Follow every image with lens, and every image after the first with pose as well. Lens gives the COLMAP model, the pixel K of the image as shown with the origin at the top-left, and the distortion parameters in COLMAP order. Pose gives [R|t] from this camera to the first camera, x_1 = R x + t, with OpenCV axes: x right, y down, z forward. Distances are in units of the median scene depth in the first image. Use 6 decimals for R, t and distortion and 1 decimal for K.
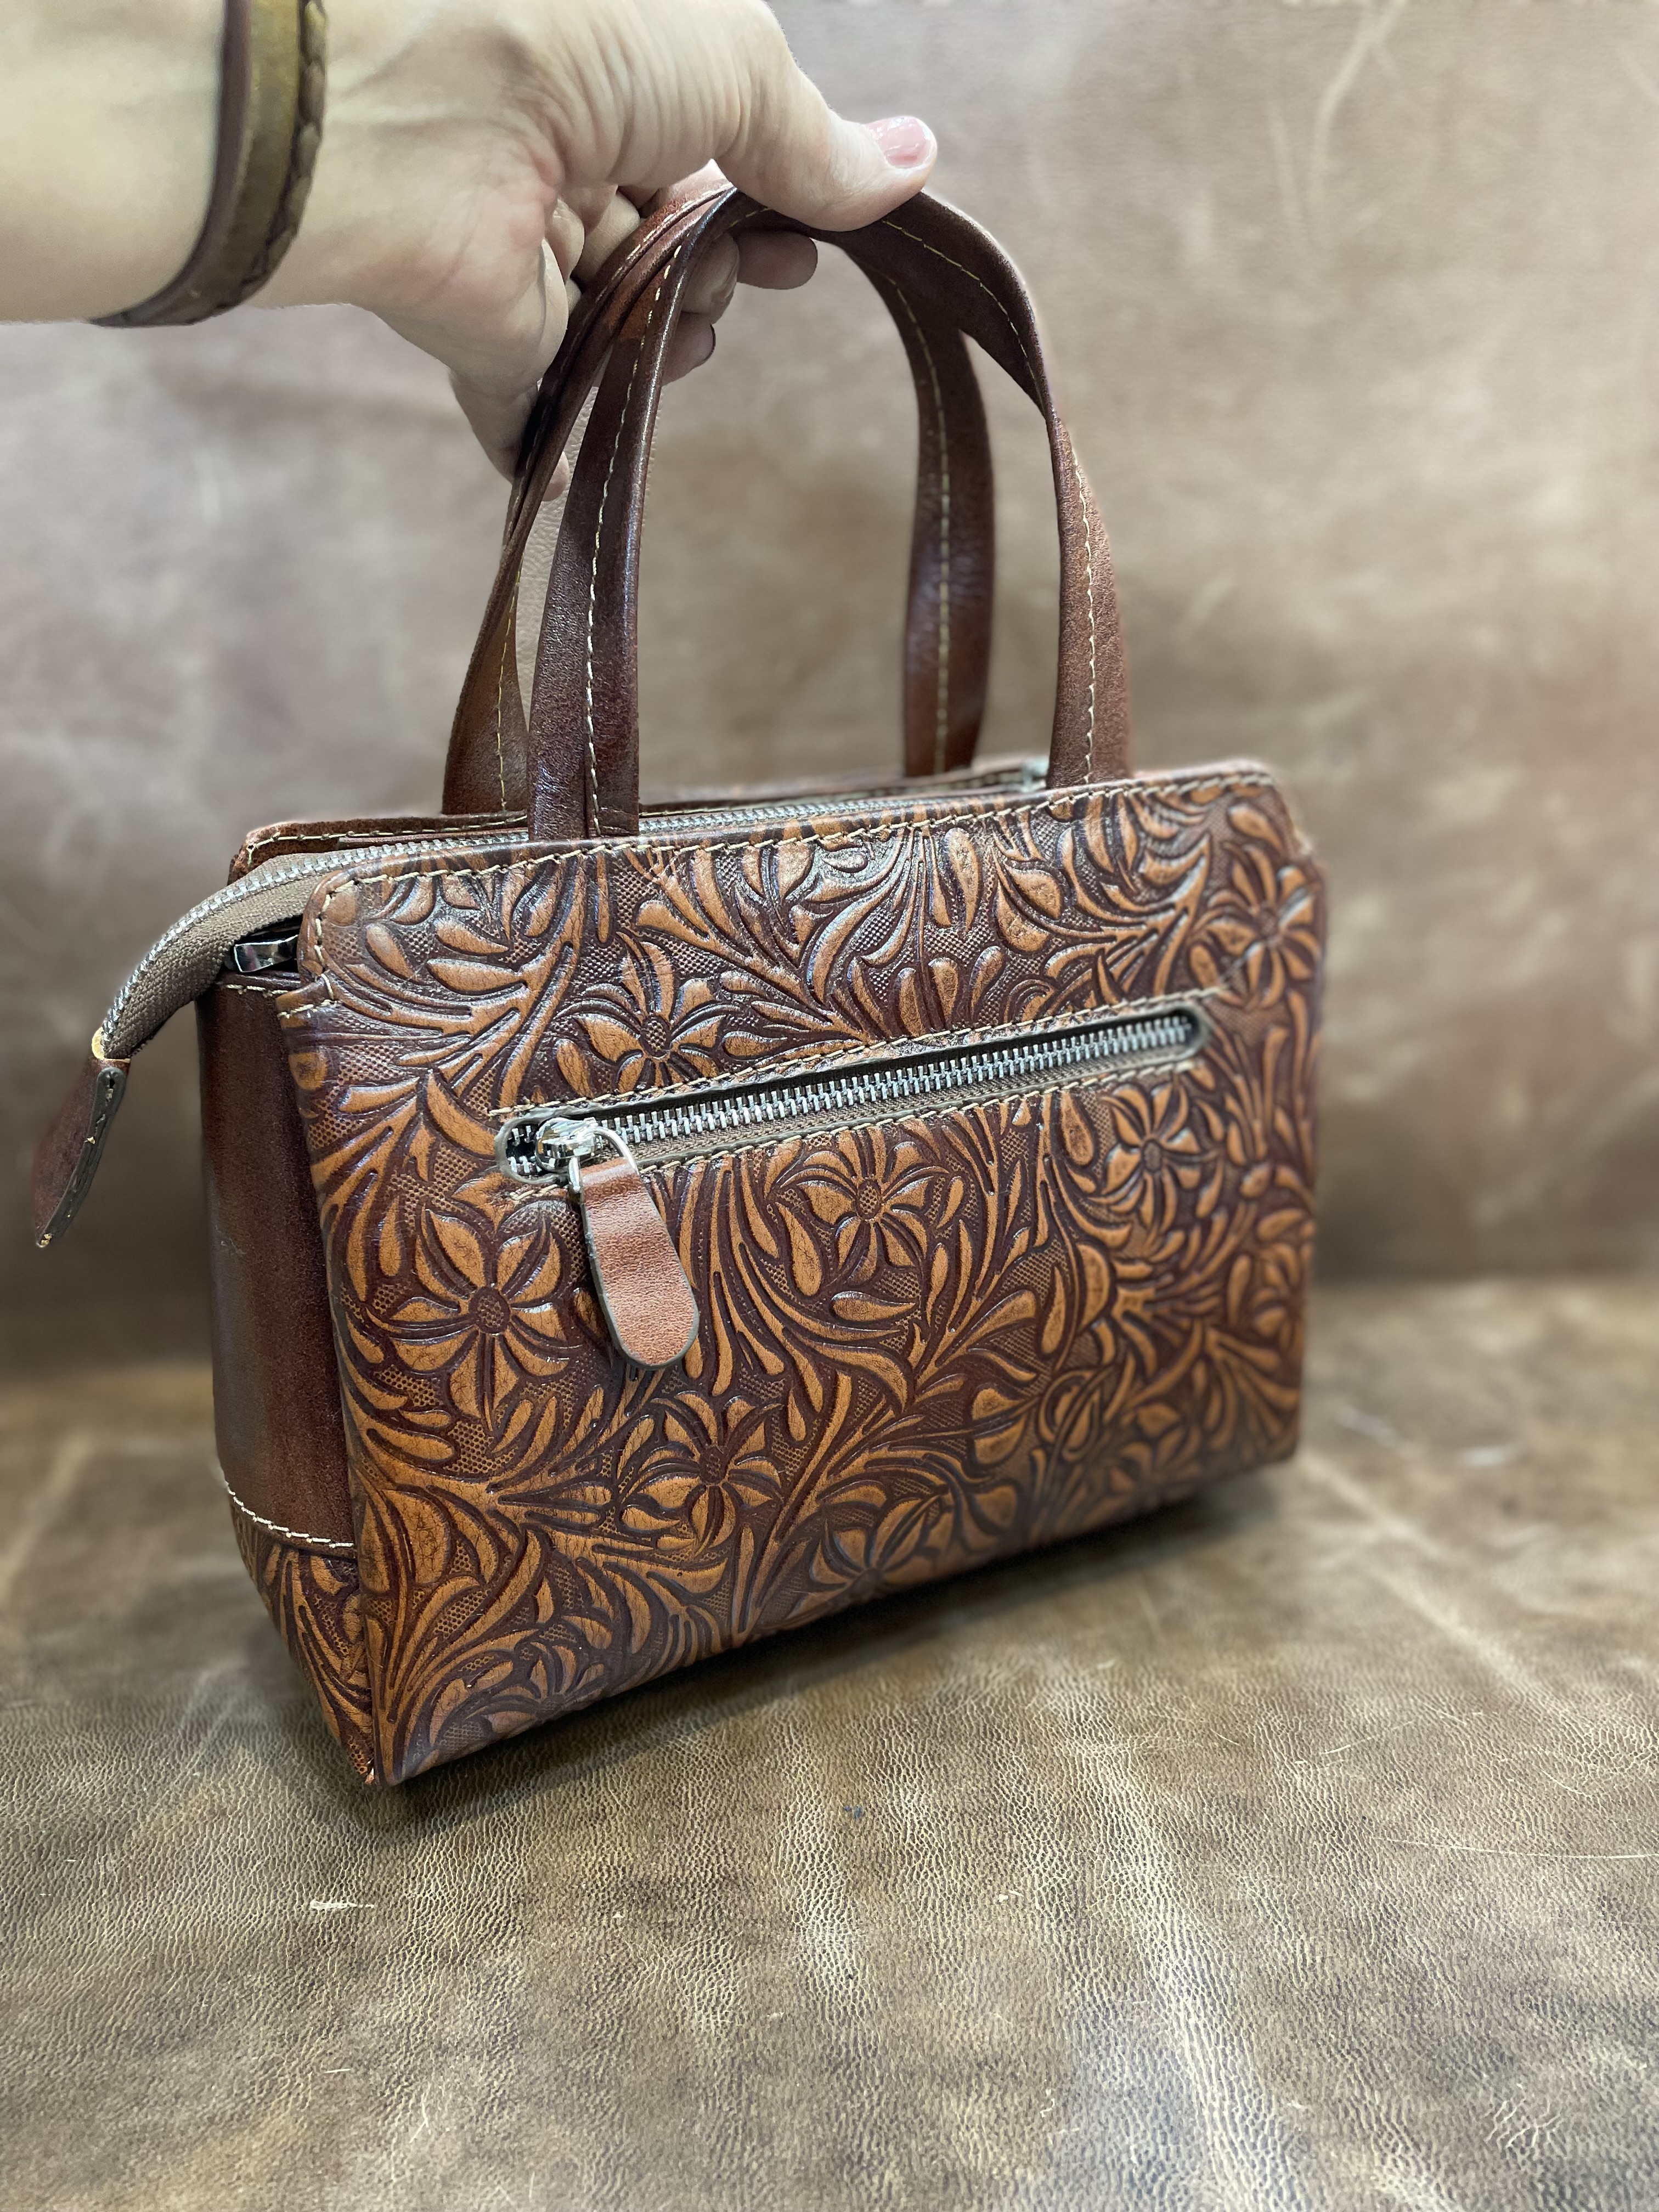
lens RADIAL K [[1682.8, 0, 834.3], [0, 1682.8, 1101.2], [0, 0, 1]] dist [0.067622, -0.098592]
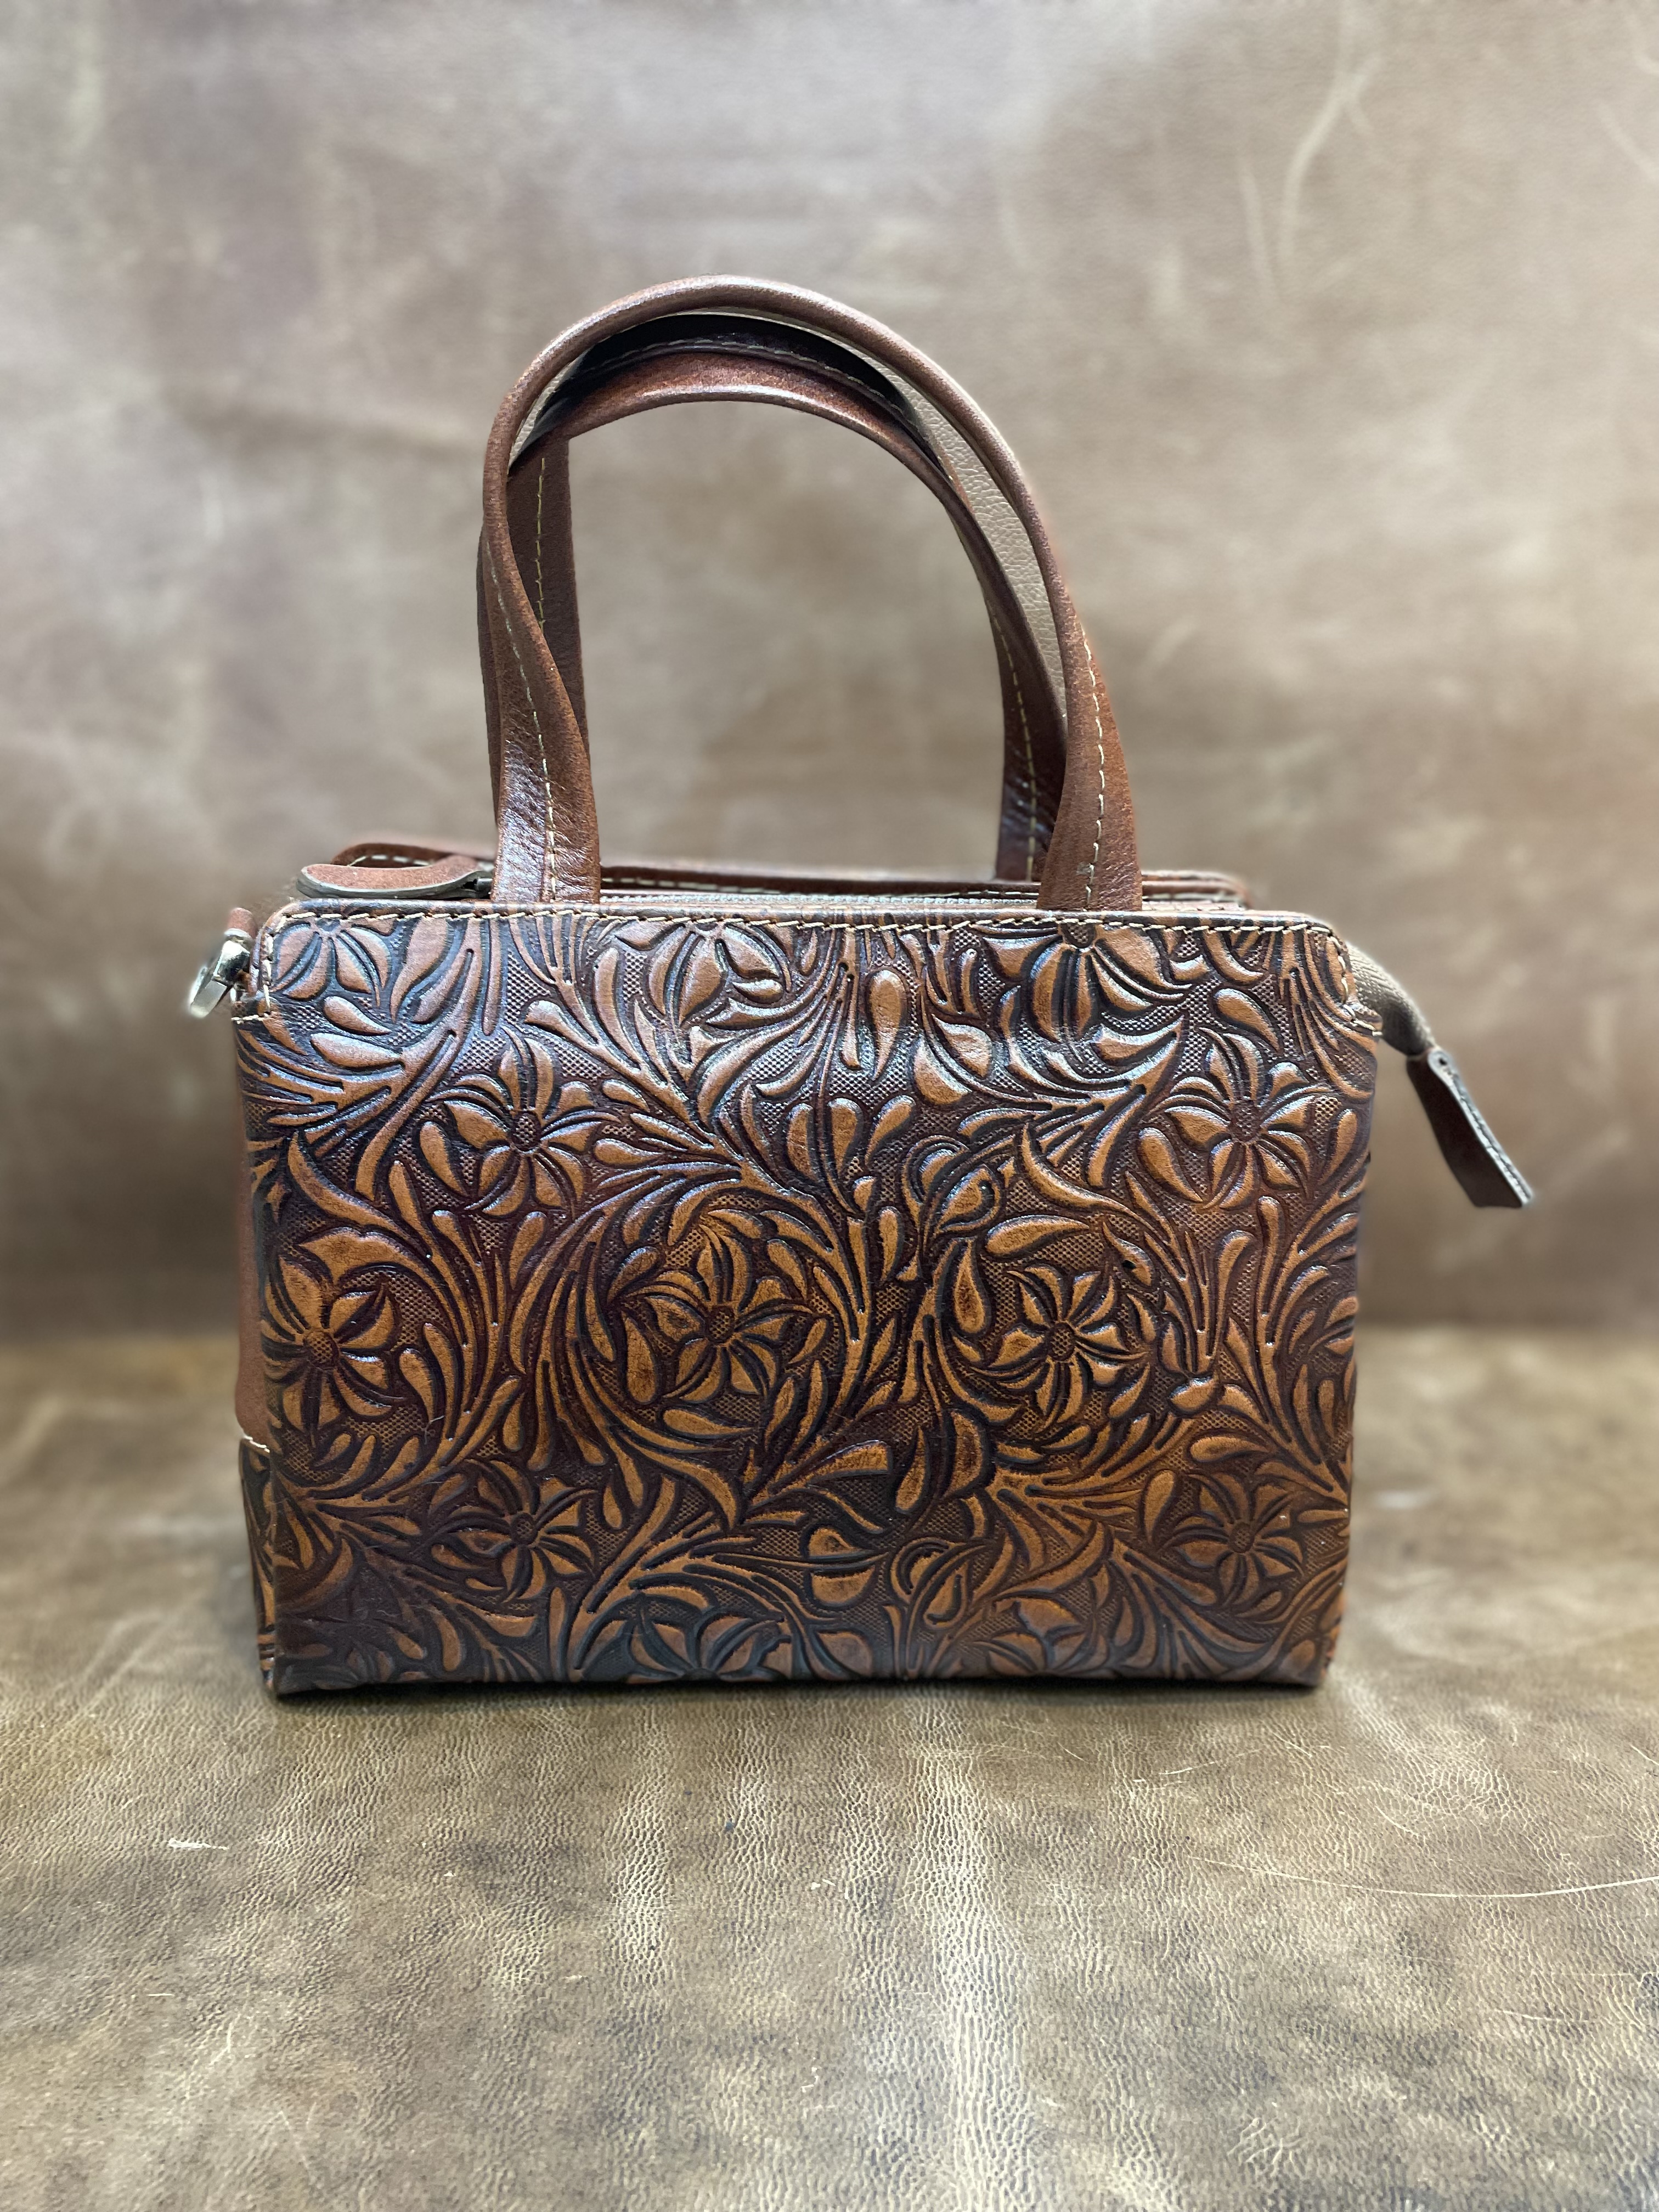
lens RADIAL K [[1682.8, 0, 835.1], [0, 1682.8, 1104.0], [0, 0, 1]] dist [0.067622, -0.098592]
pose [[0.996803, 0.049105, -0.063024, 0.158229], [-0.049798, 0.998714, -0.009467, 0.001661], [0.062478, 0.012575, 0.997967, -0.040632]]
